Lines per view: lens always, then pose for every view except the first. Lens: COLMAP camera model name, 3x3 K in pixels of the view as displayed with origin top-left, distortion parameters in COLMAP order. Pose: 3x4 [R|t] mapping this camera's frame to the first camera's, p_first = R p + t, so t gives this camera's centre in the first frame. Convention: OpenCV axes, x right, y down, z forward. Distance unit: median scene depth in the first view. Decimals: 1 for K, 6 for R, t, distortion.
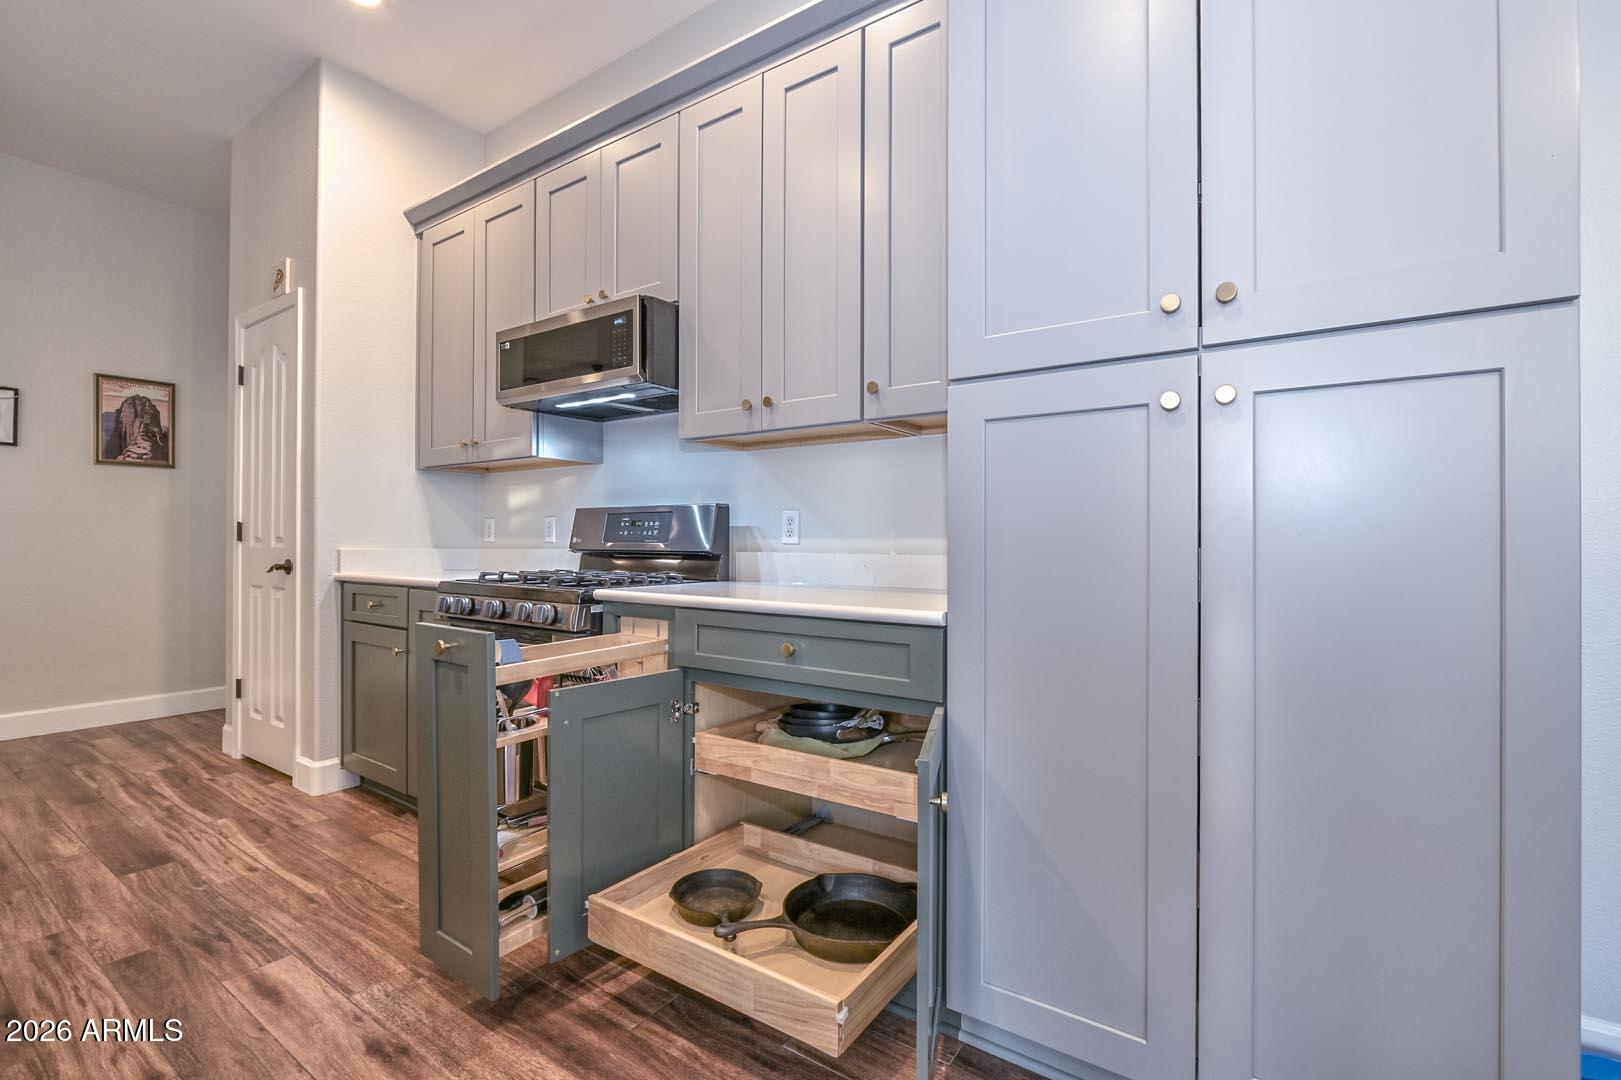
lens RADIAL K [[703.4, 0, 809.9], [0, 703.4, 545.8], [0, 0, 1]] dist [-0.002780, -0.005149]
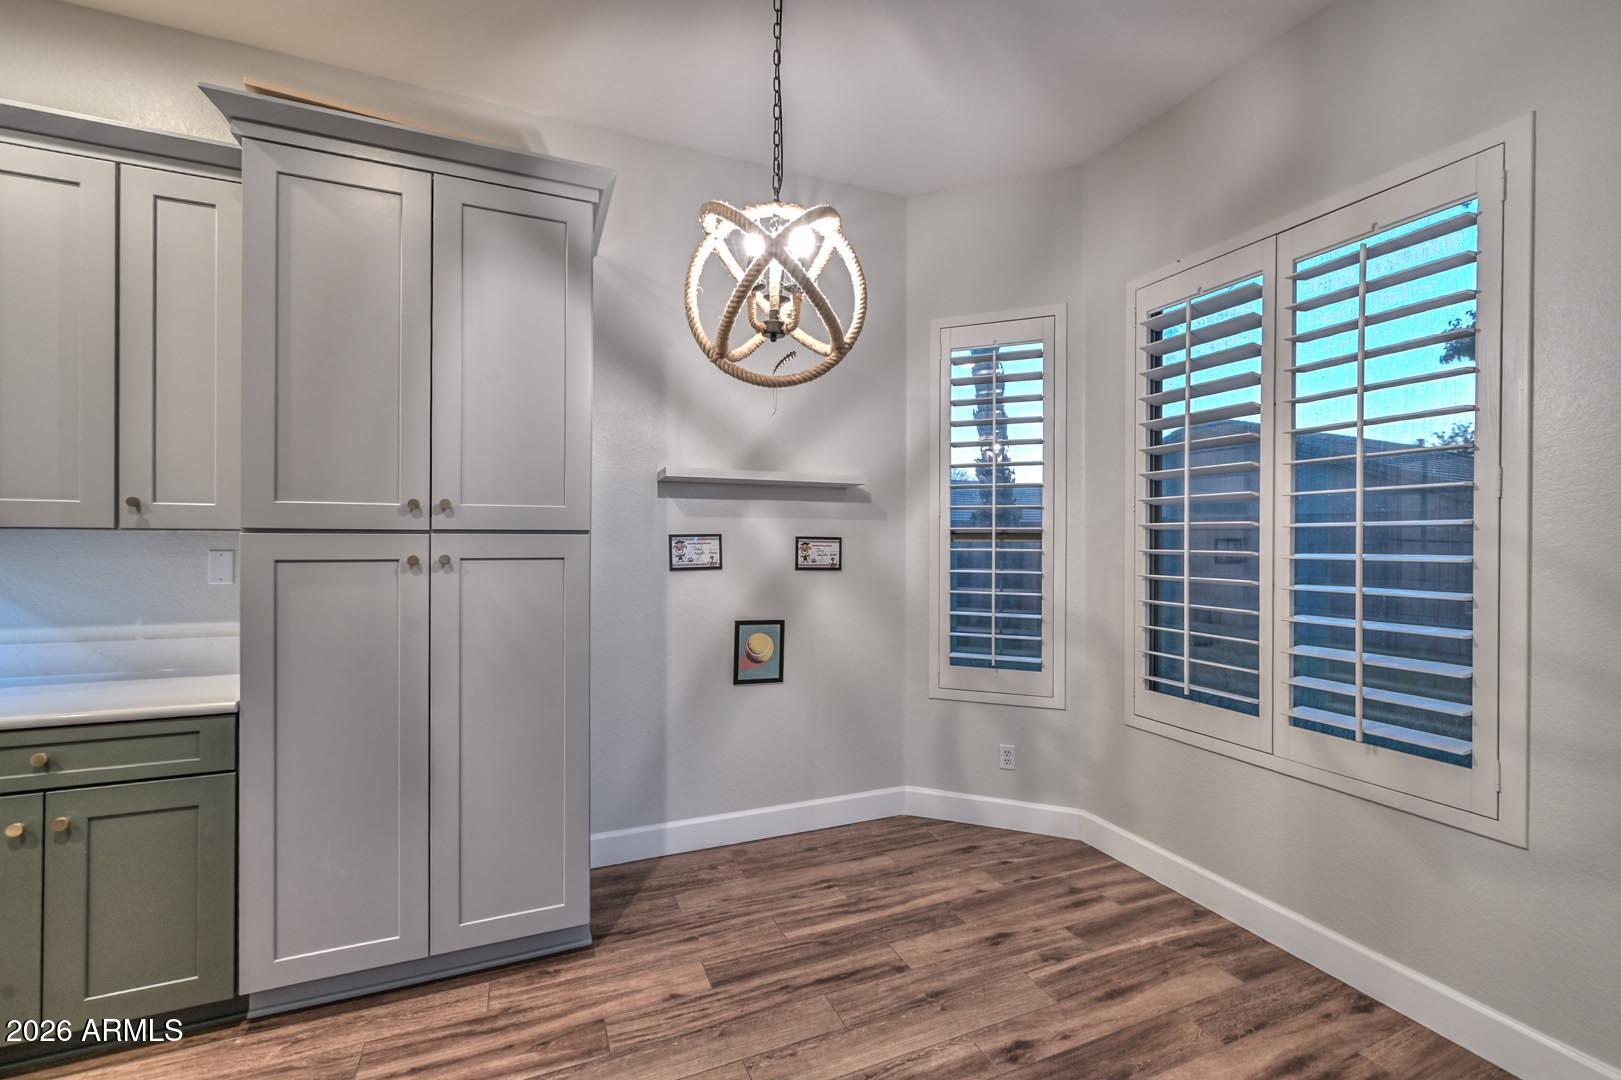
lens RADIAL K [[676.4, 0, 804.9], [0, 676.4, 549.9], [0, 0, 1]] dist [0.002002, -0.001001]
pose [[0.543253, -0.011858, 0.839485, -0.193565], [-0.002168, 0.999877, 0.015527, -0.141317], [-0.839566, -0.010255, 0.543161, -0.382365]]
